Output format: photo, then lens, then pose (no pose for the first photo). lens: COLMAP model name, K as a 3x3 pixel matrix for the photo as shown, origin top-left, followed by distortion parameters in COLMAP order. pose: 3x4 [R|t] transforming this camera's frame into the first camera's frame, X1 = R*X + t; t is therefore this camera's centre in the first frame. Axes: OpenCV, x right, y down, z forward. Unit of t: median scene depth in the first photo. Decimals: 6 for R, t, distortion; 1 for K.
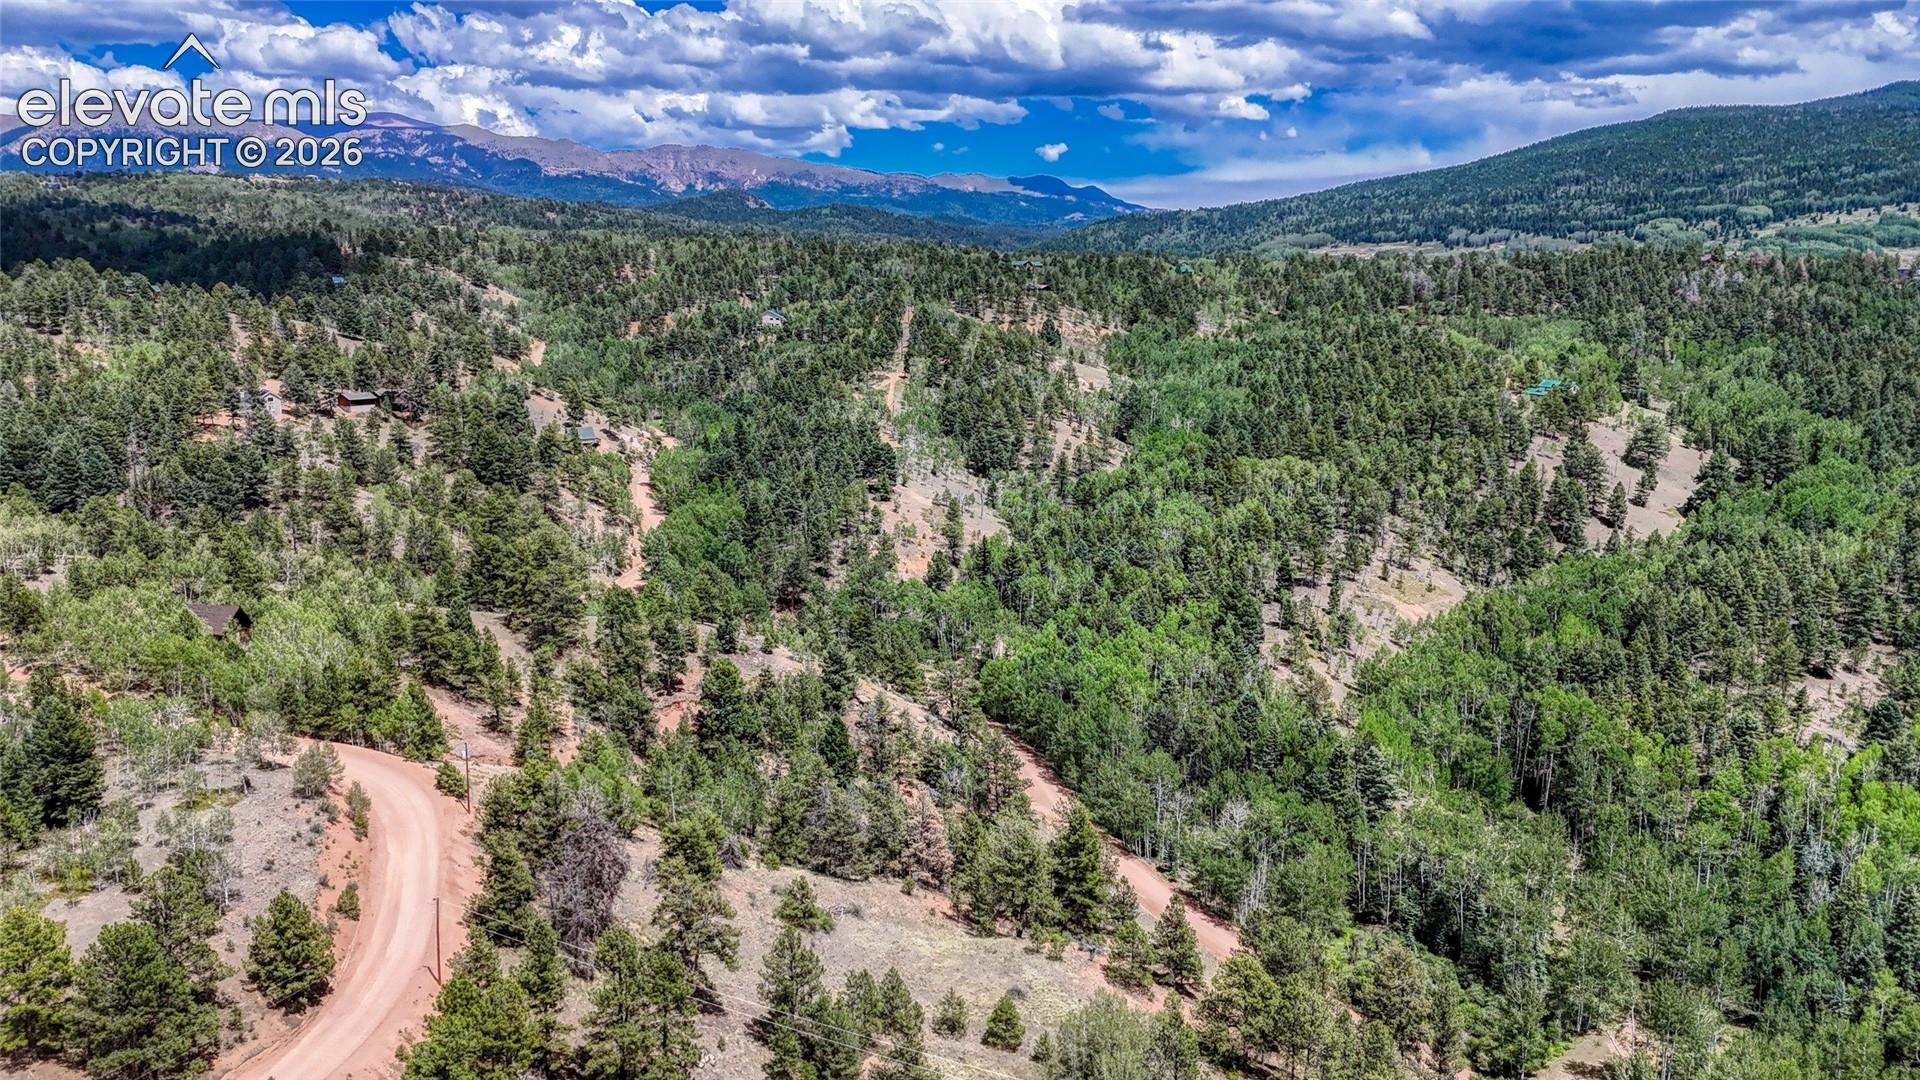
lens RADIAL K [[1406.4, 0, 945.5], [0, 1406.4, 576.7], [0, 0, 1]] dist [0.085061, -0.085946]
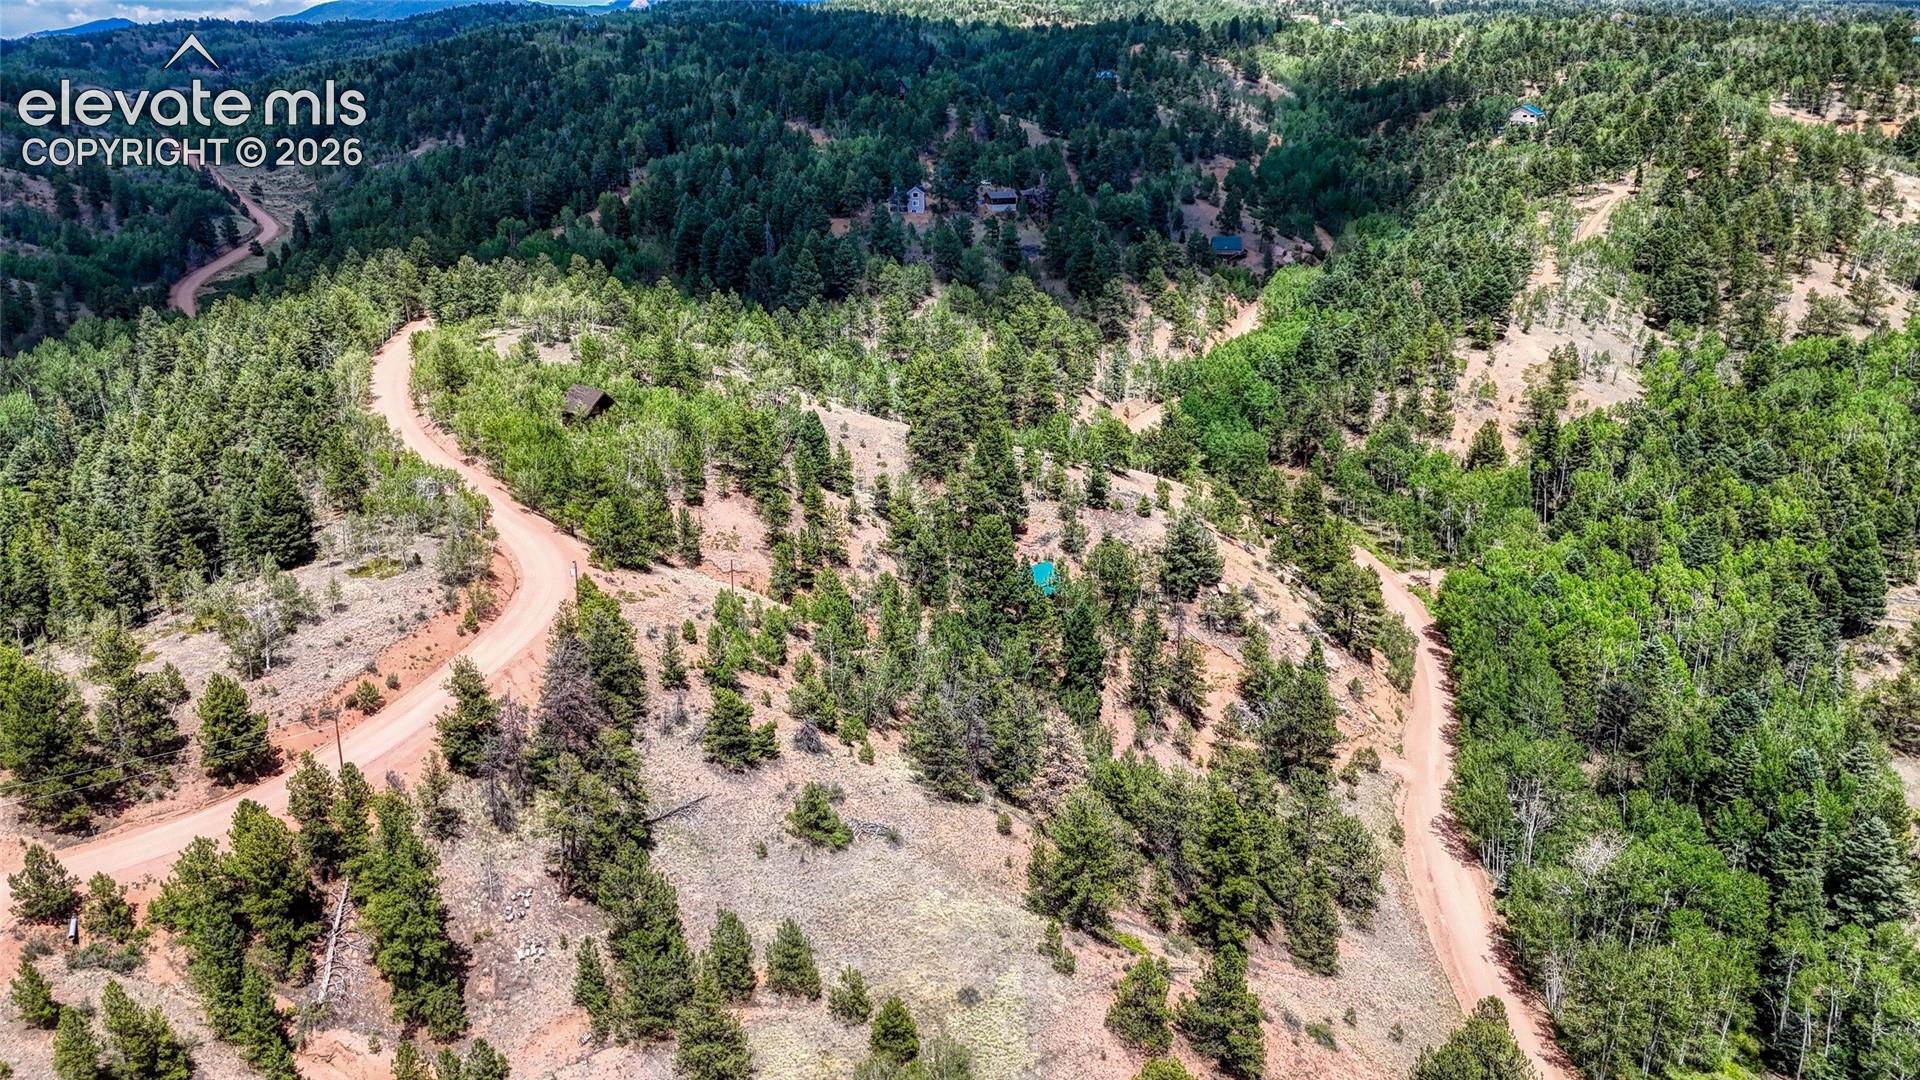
lens RADIAL K [[1406.4, 0, 953.0], [0, 1406.4, 551.1], [0, 0, 1]] dist [0.085061, -0.085946]
pose [[0.818621, 0.181377, -0.544942, 0.178086], [-0.115465, 0.981426, 0.153203, -0.030612], [0.562608, -0.062493, 0.824359, 0.144211]]
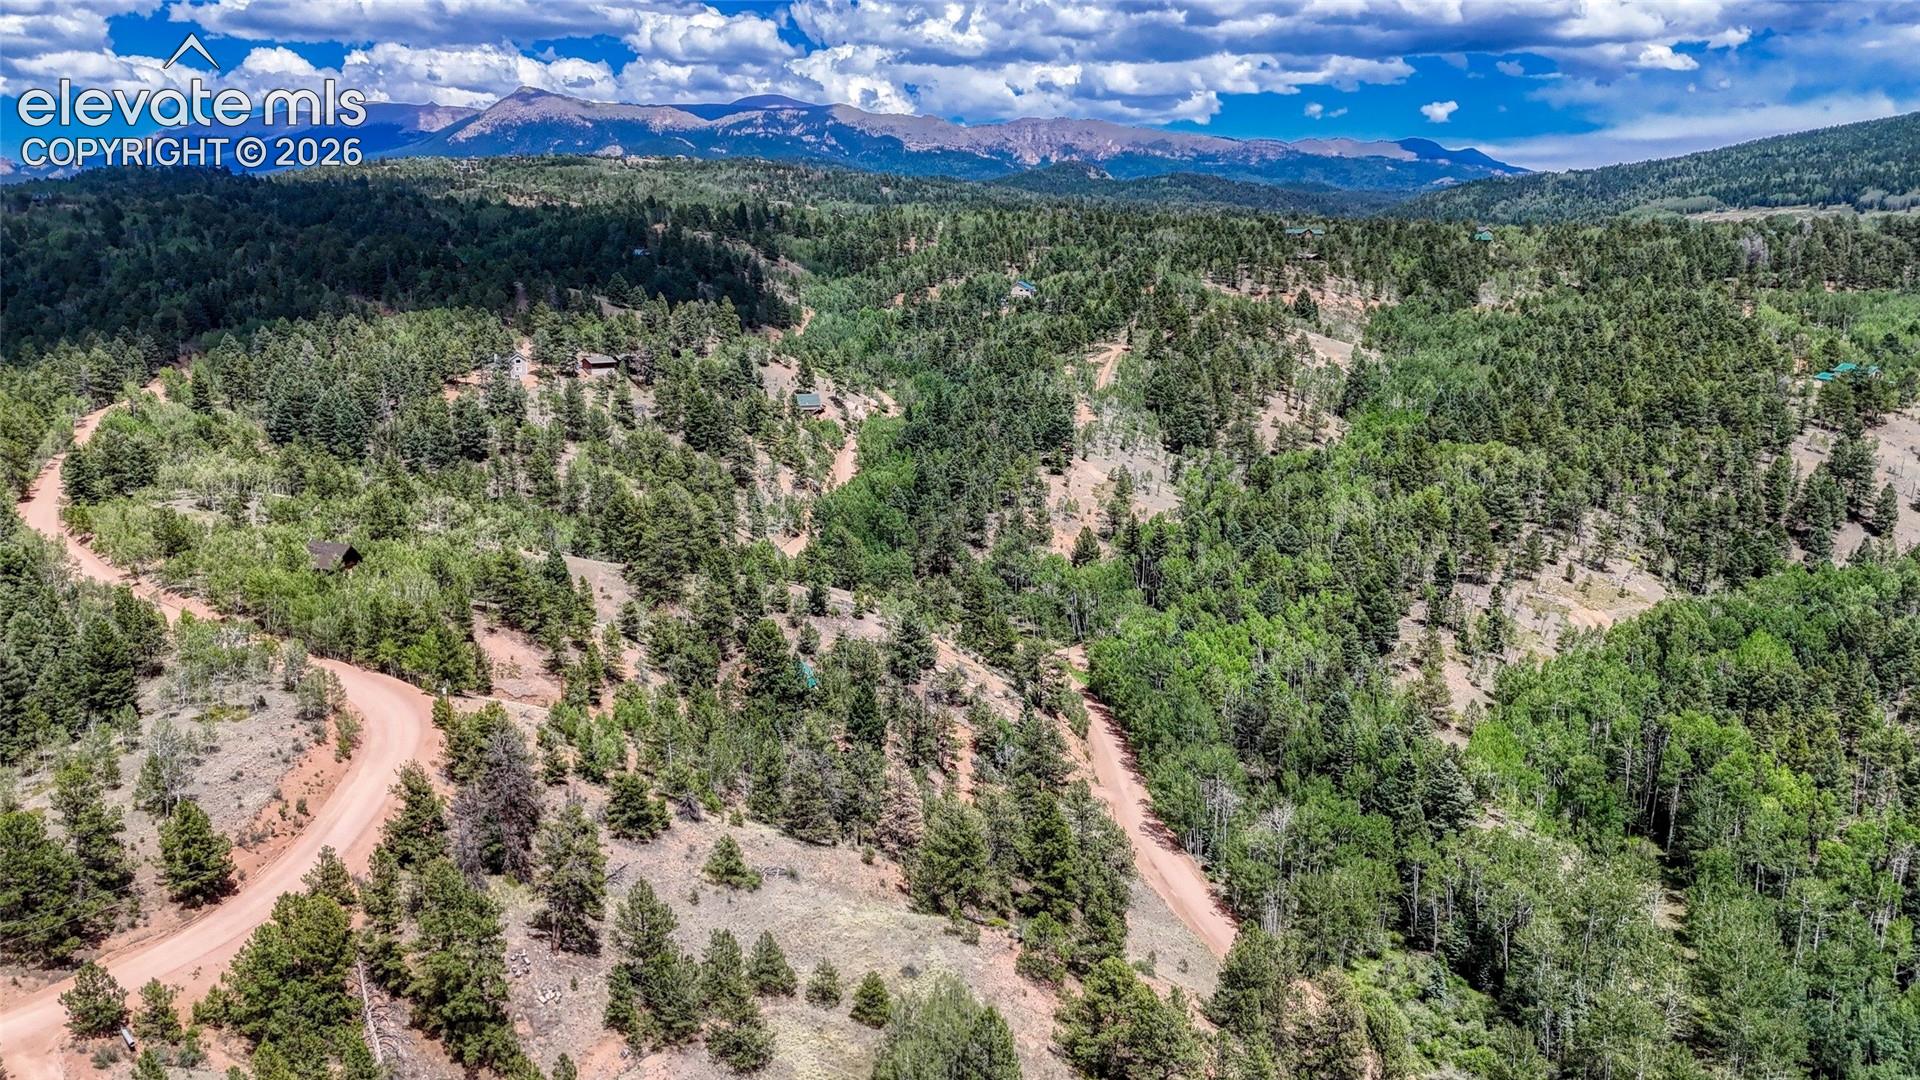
lens RADIAL K [[1406.4, 0, 948.5], [0, 1406.4, 567.6], [0, 0, 1]] dist [0.085061, -0.085946]
pose [[0.970152, 0.052892, -0.236660, 0.121436], [-0.049716, 0.998576, 0.019372, -0.003693], [0.237348, -0.007028, 0.971399, 0.018671]]
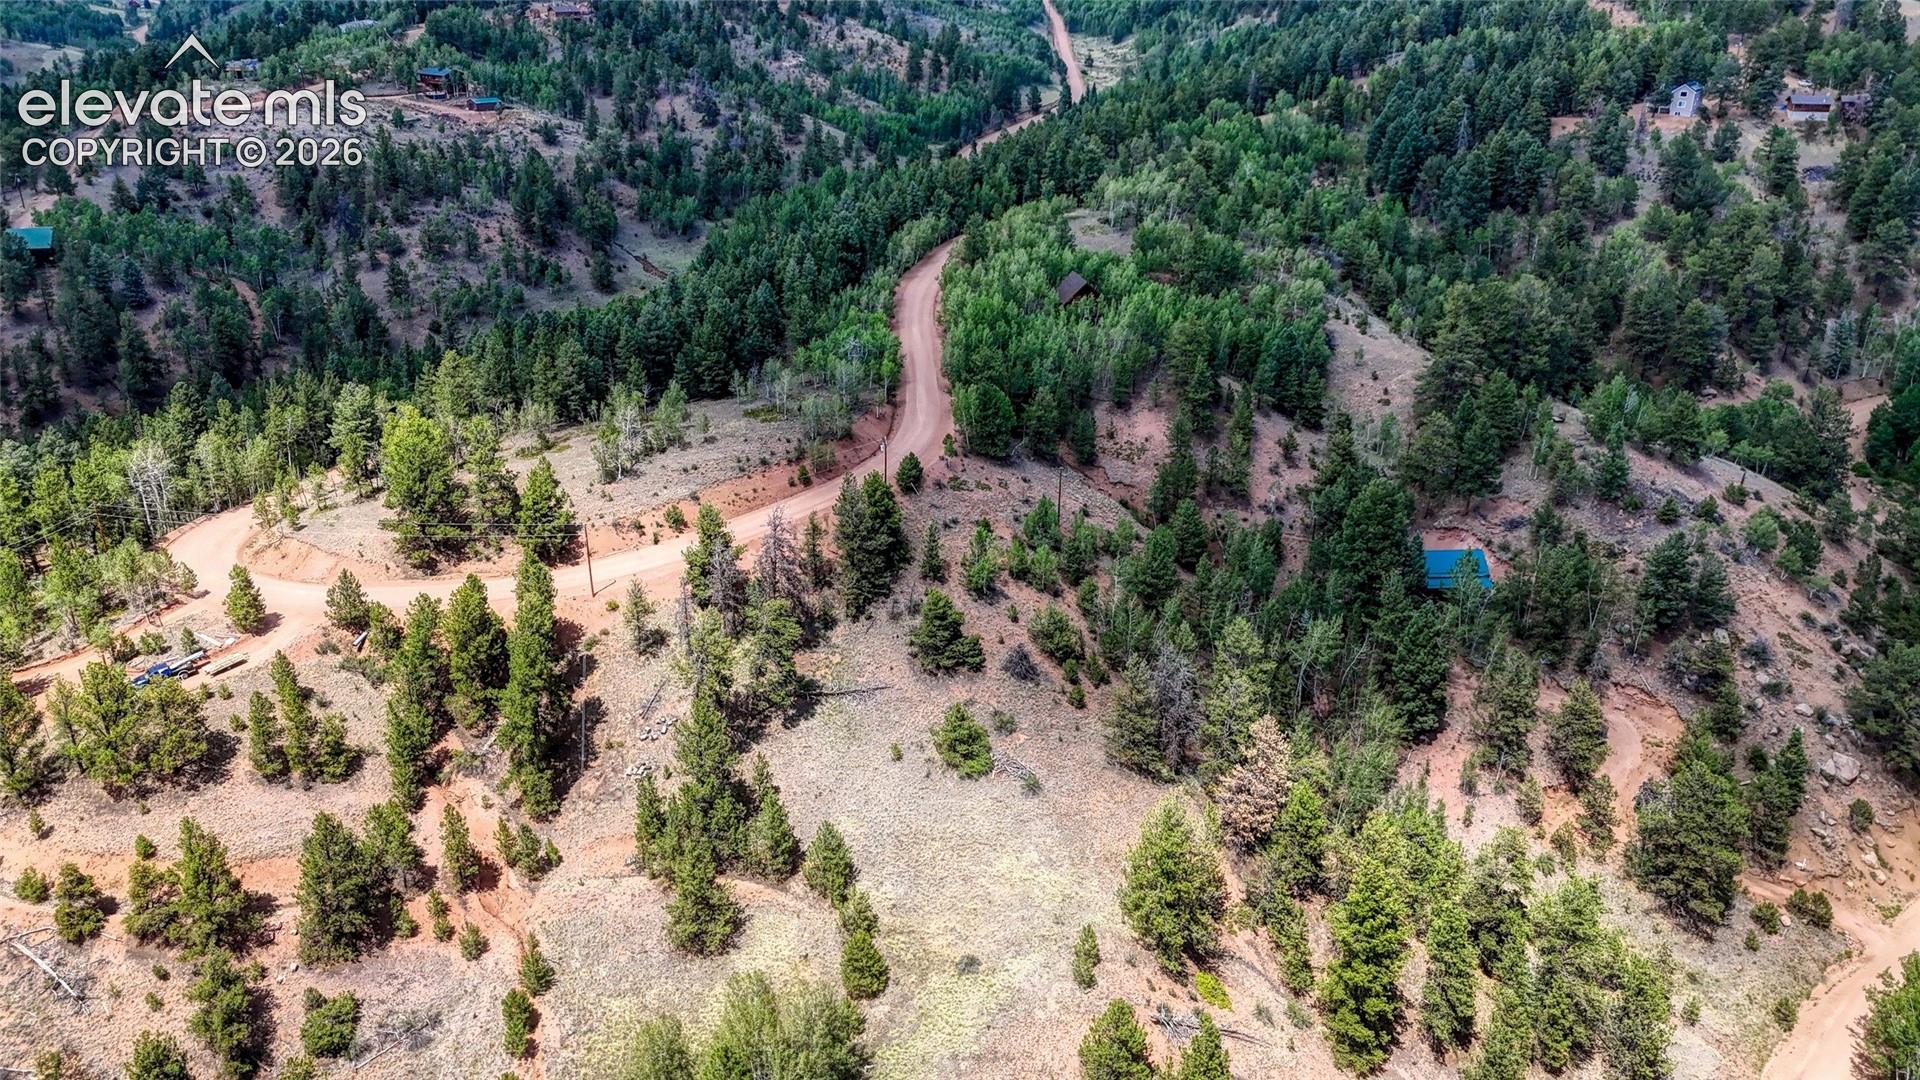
lens RADIAL K [[1406.4, 0, 954.5], [0, 1406.4, 535.7], [0, 0, 1]] dist [0.085061, -0.085946]
pose [[0.335053, 0.360042, -0.870695, 0.253718], [-0.194227, 0.930654, 0.310095, -0.061010], [0.921963, 0.065214, 0.381748, 0.284771]]
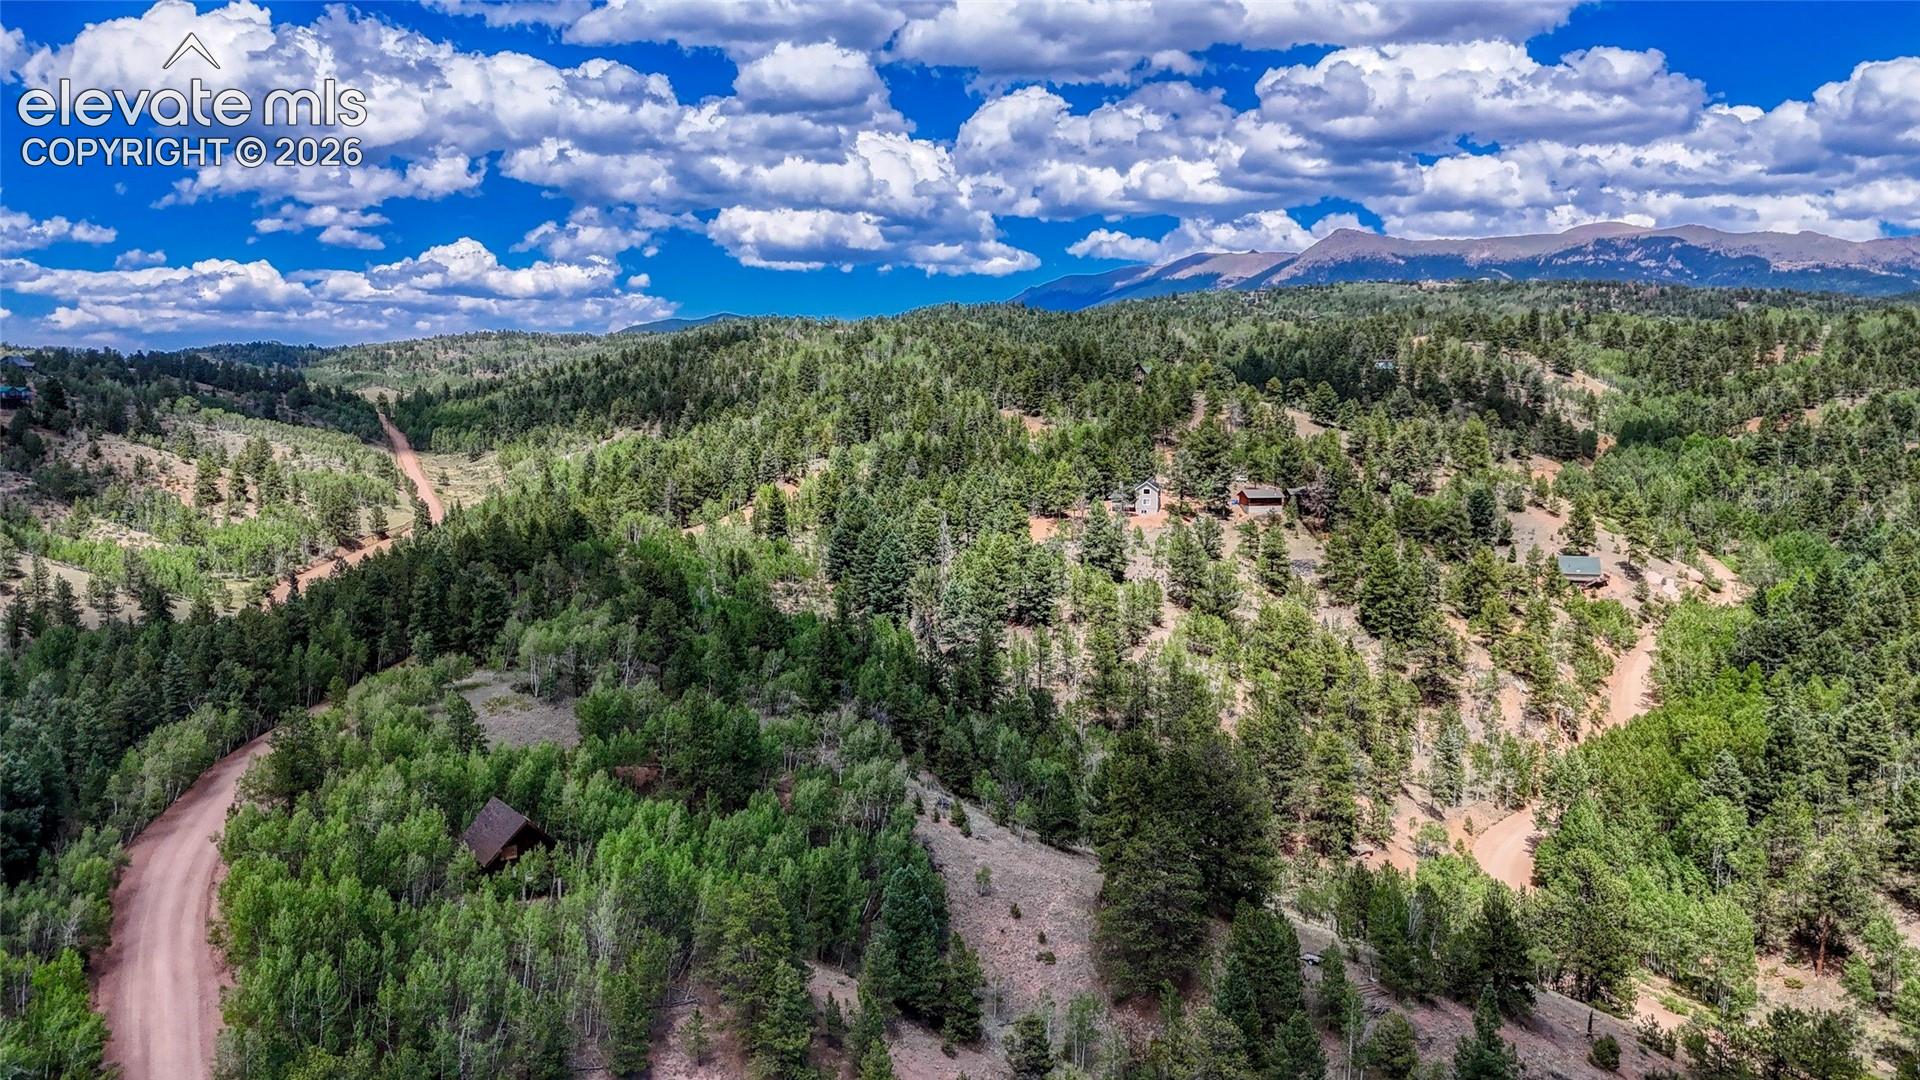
lens RADIAL K [[1406.4, 0, 959.4], [0, 1406.4, 552.5], [0, 0, 1]] dist [0.085061, -0.085946]
pose [[0.709175, 0.084847, -0.699909, 0.013730], [-0.148815, 0.988380, -0.030969, -0.052476], [0.689148, 0.126119, 0.713561, 0.383077]]
